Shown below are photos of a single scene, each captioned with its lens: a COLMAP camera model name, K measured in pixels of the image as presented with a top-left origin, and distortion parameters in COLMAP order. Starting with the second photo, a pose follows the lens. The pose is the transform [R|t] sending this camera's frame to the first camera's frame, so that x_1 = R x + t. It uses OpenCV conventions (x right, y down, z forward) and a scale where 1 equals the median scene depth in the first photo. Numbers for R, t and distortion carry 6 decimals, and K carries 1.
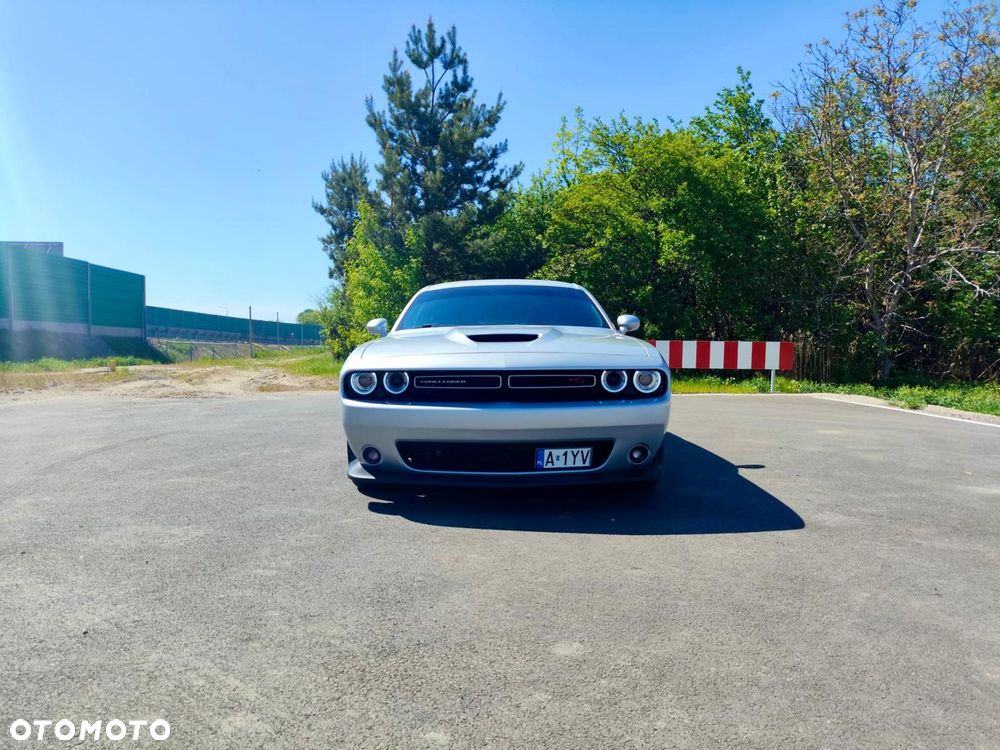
lens RADIAL K [[743.7, 0, 495.8], [0, 743.7, 390.1], [0, 0, 1]] dist [0.022088, -0.002130]
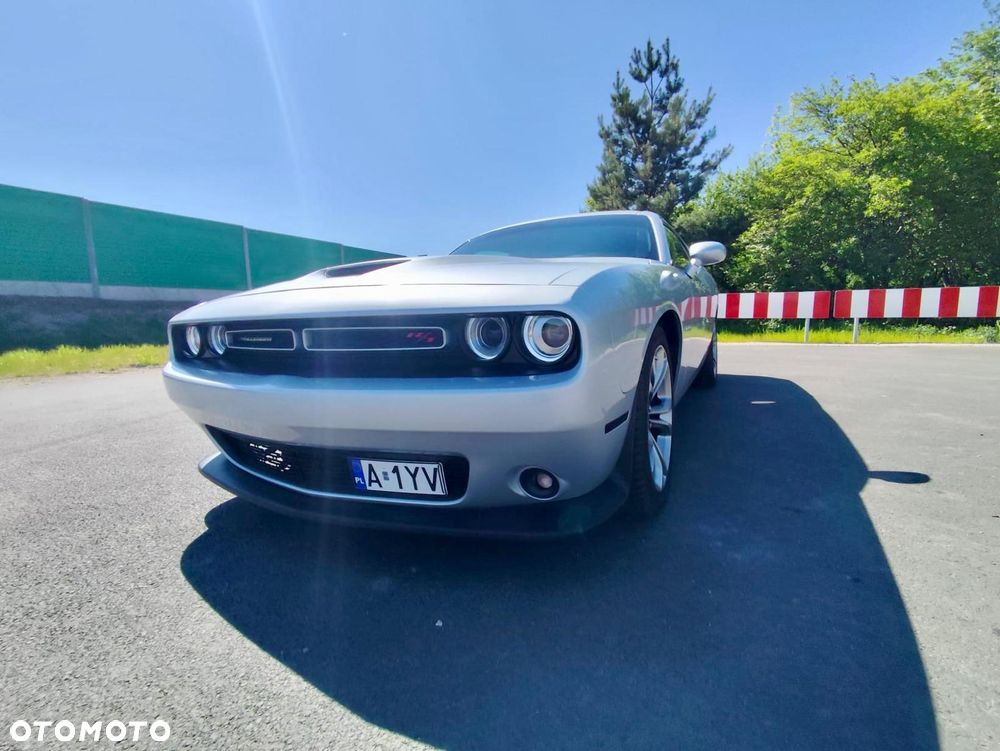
lens RADIAL K [[484.0, 0, 500.9], [0, 484.0, 369.6], [0, 0, 1]] dist [0.000224, -0.000133]
pose [[0.890373, 0.019268, -0.454824, 0.071125], [0.008255, 0.998256, 0.058448, -0.002050], [0.455157, -0.055795, 0.888661, 0.157305]]
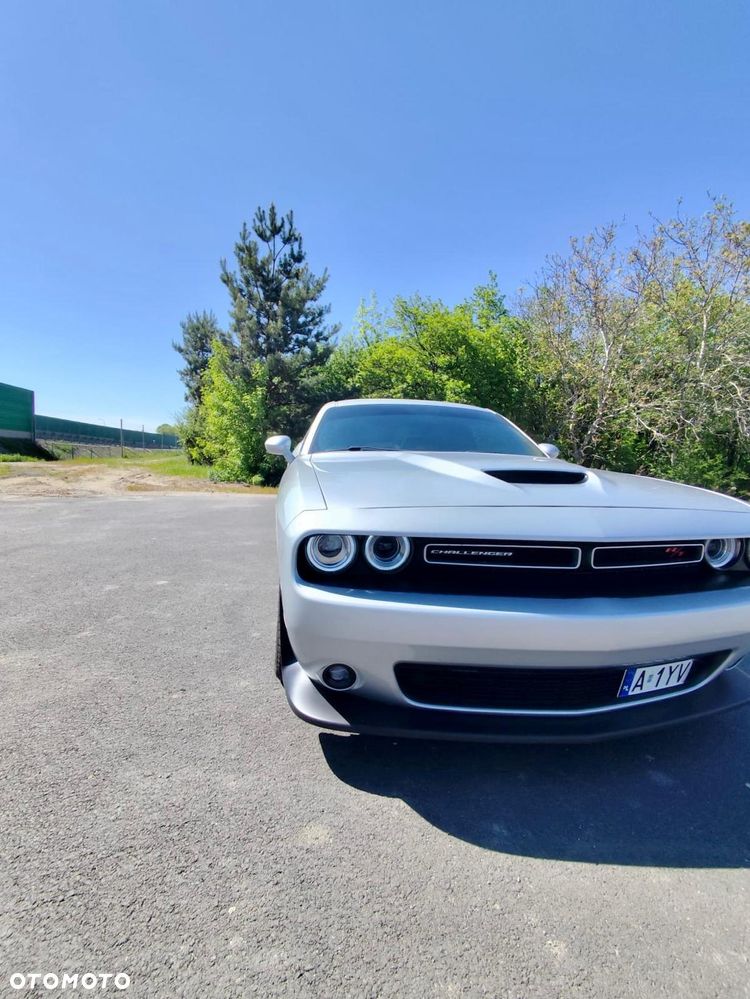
lens RADIAL K [[466.1, 0, 385.9], [0, 466.1, 509.4], [0, 0, 1]] dist [0.001255, -0.000202]
pose [[0.980464, 0.018146, 0.195860, -0.046290], [-0.028716, 0.998272, 0.051264, -0.013851], [-0.194591, -0.055887, 0.979291, 0.146322]]
